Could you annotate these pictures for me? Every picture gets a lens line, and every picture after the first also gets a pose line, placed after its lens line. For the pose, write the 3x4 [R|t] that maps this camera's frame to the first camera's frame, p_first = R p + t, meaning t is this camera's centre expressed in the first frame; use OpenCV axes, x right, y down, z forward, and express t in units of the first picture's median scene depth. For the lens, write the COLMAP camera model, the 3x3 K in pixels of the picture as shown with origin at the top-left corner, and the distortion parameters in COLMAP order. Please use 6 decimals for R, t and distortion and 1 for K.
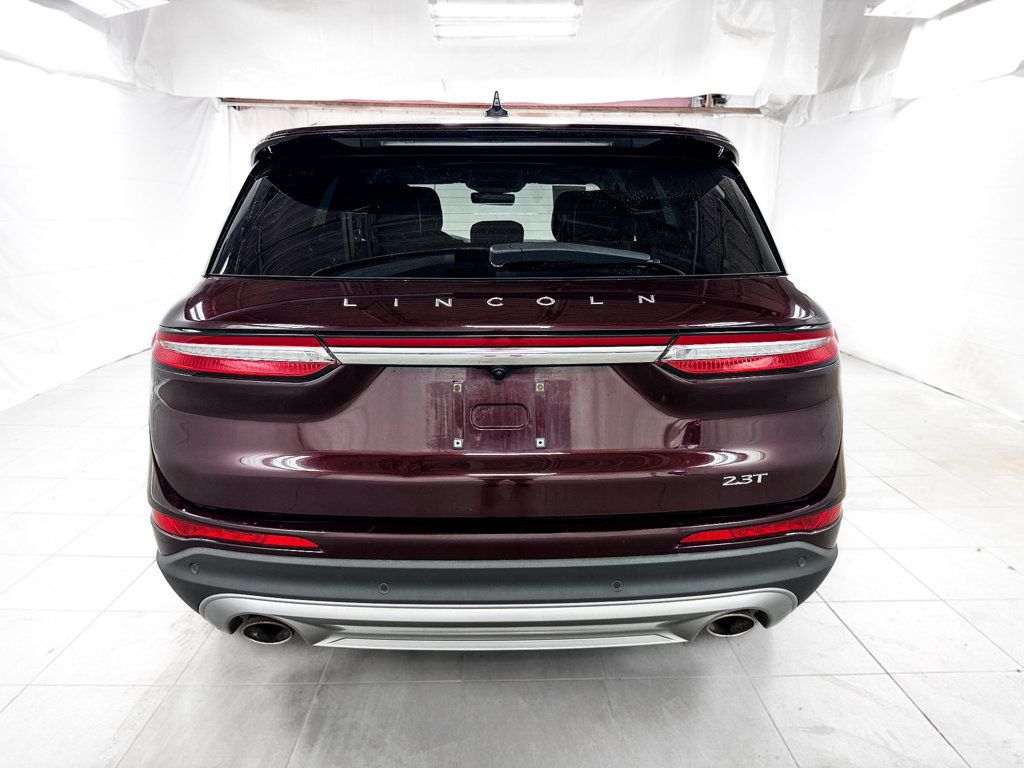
lens RADIAL K [[746.9, 0, 508.3], [0, 746.9, 378.2], [0, 0, 1]] dist [0.033787, -0.004330]
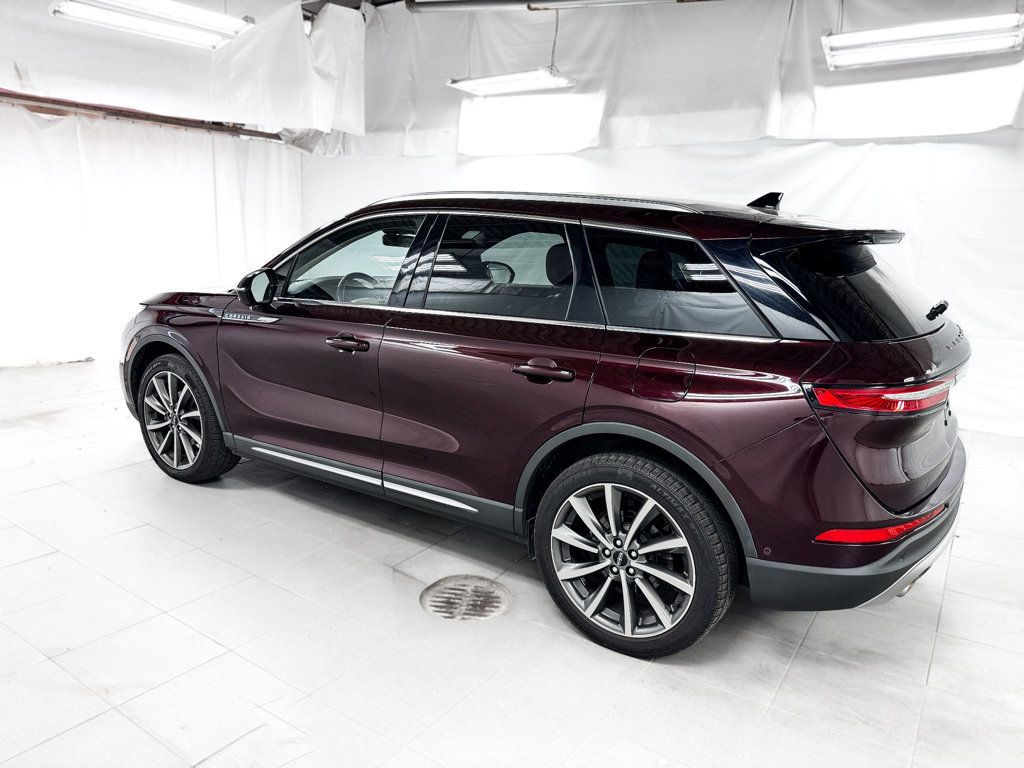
lens RADIAL K [[742.4, 0, 512.0], [0, 742.4, 384.0], [0, 0, 1]] dist [0.026790, -0.004770]
pose [[0.596814, -0.155781, 0.787112, -1.824247], [0.151091, 0.985242, 0.080431, -0.268709], [-0.788025, 0.070924, 0.611544, 0.700487]]
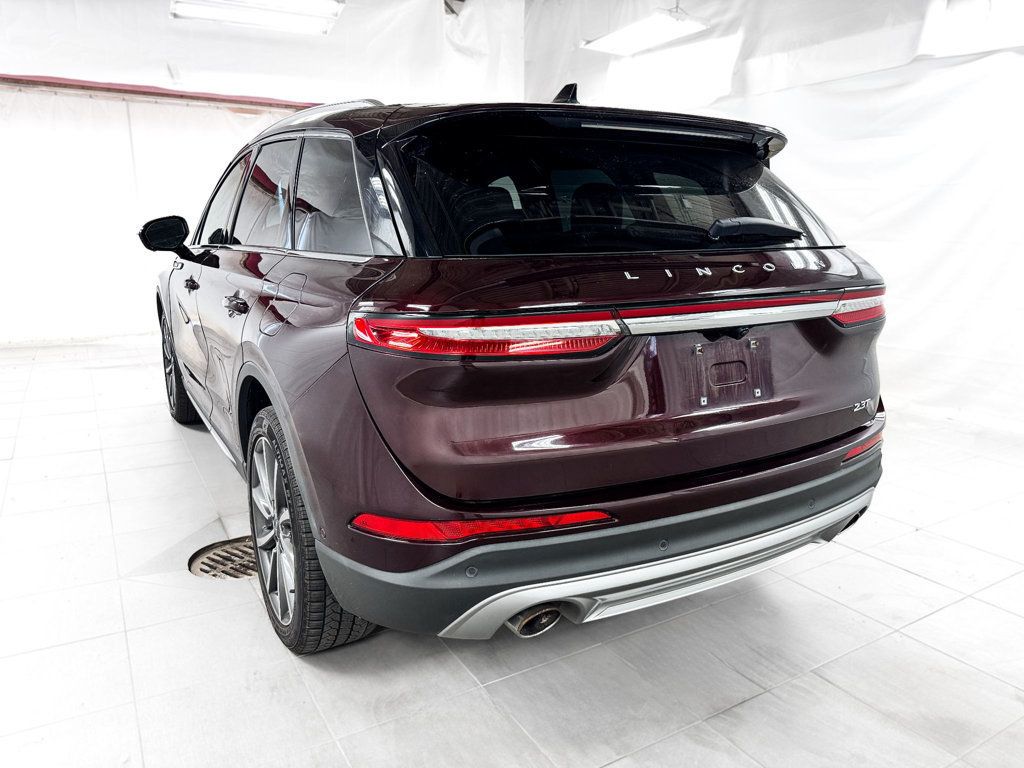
lens RADIAL K [[742.4, 0, 512.0], [0, 742.4, 384.0], [0, 0, 1]] dist [0.026790, -0.004770]
pose [[0.876786, -0.102494, 0.469831, -0.775926], [0.104020, 0.994314, 0.022791, 0.007221], [-0.469496, 0.028889, 0.882462, 0.157356]]
